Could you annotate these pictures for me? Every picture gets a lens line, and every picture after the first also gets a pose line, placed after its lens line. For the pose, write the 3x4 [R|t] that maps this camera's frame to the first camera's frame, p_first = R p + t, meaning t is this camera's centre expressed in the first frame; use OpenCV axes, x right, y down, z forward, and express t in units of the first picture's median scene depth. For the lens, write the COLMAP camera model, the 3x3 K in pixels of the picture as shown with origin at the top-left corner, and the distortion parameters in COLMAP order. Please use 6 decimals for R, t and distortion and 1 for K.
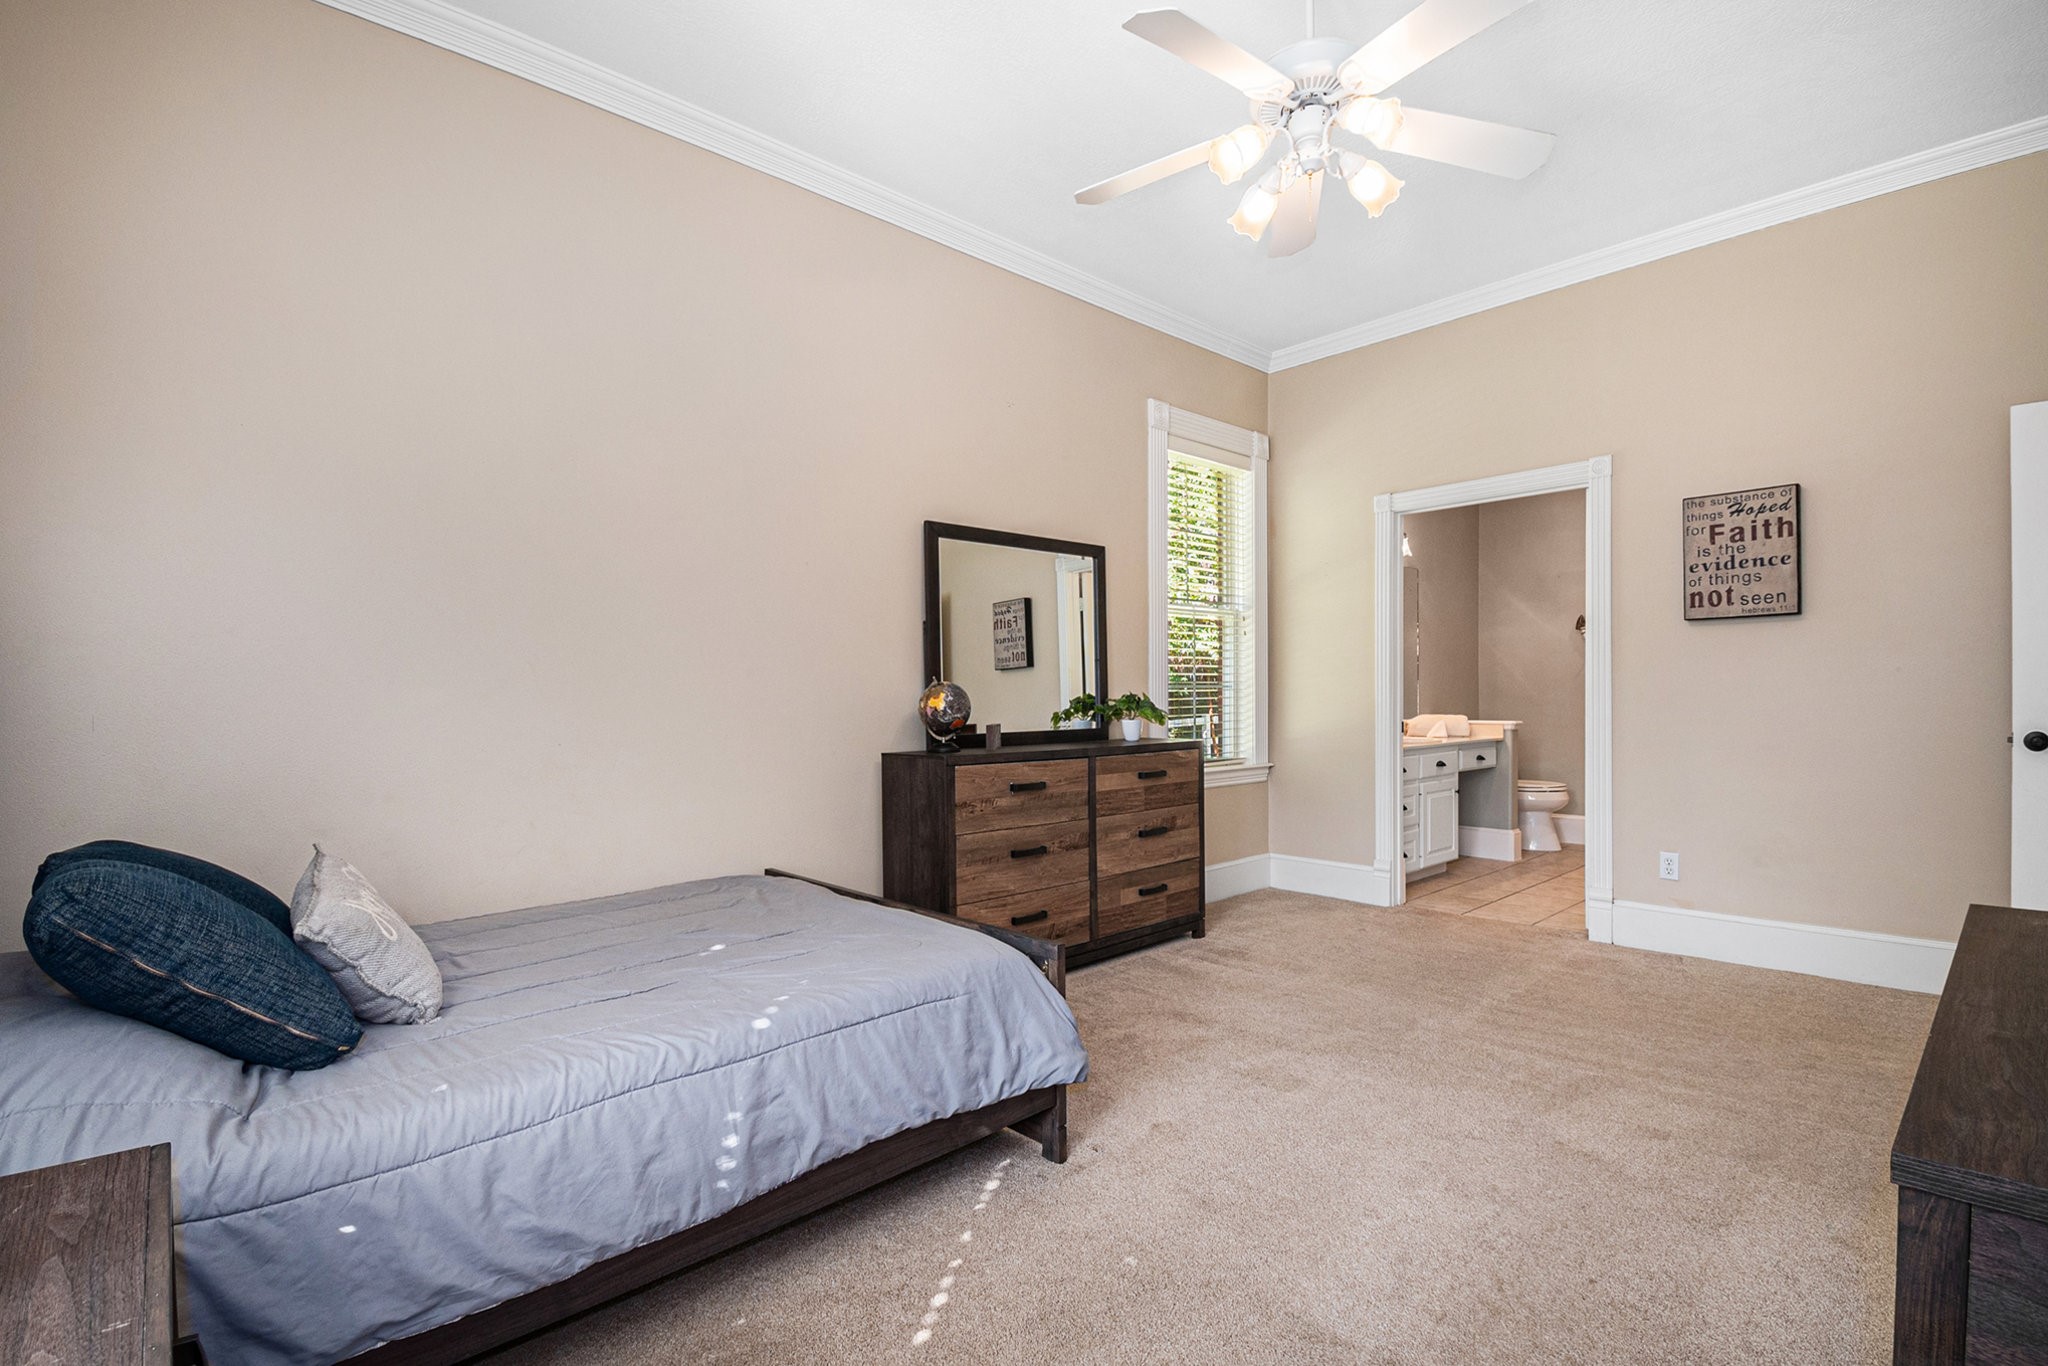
lens RADIAL K [[935.3, 0, 1022.8], [0, 935.3, 687.3], [0, 0, 1]] dist [-0.000667, -0.000438]
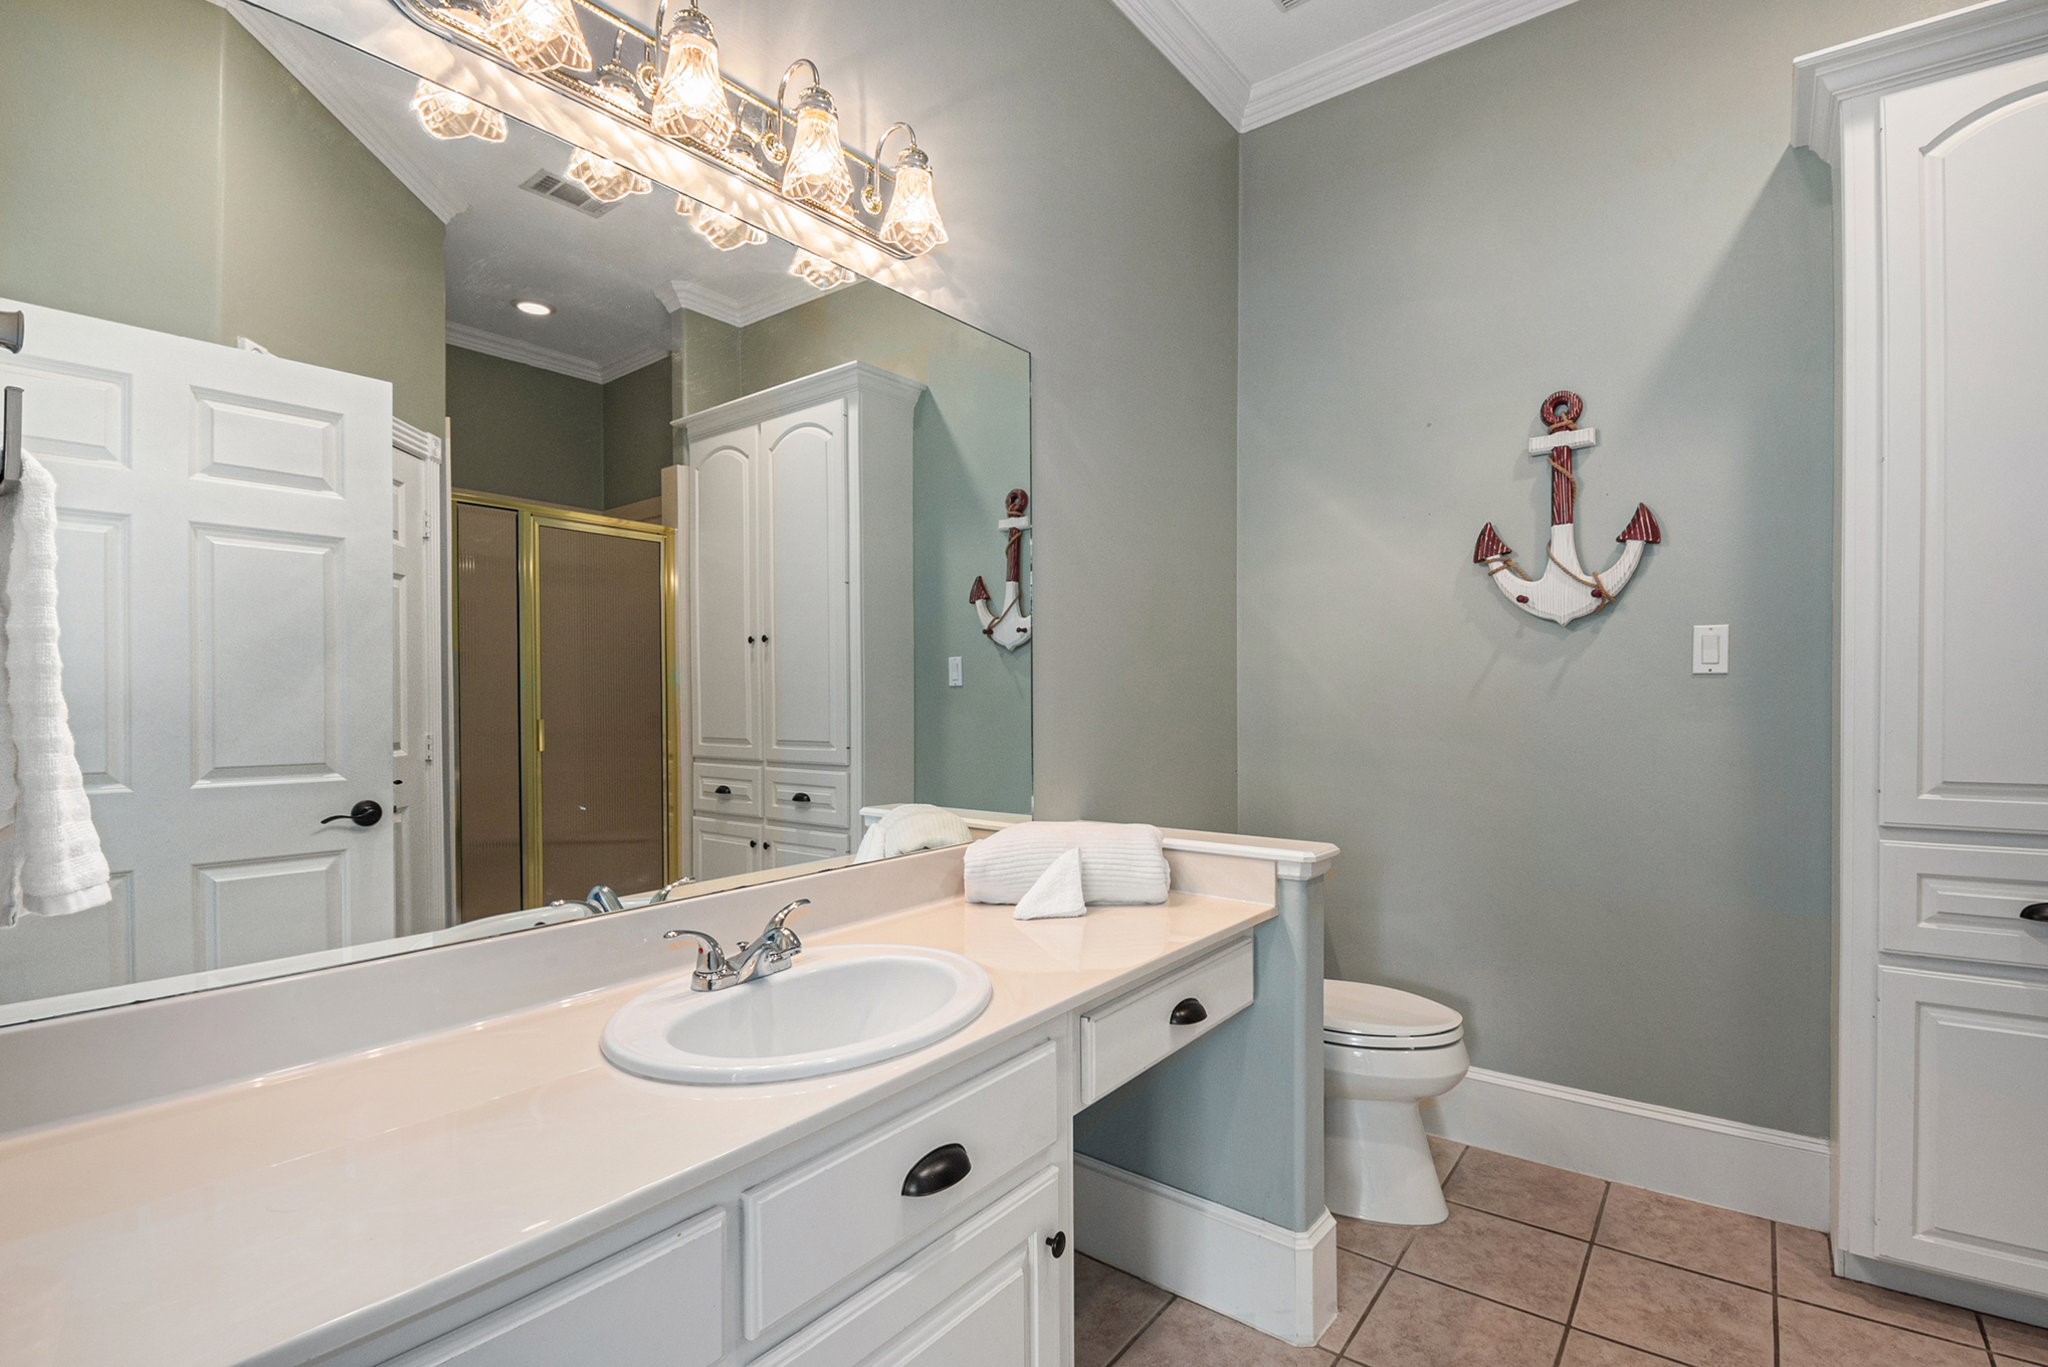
lens RADIAL K [[935.3, 0, 1028.5], [0, 935.3, 701.5], [0, 0, 1]] dist [-0.000667, -0.000438]
pose [[0.986158, 0.001560, 0.165798, 0.388687], [-0.002007, 0.999995, 0.002526, -0.010016], [-0.165793, -0.002824, 0.986156, 0.724997]]
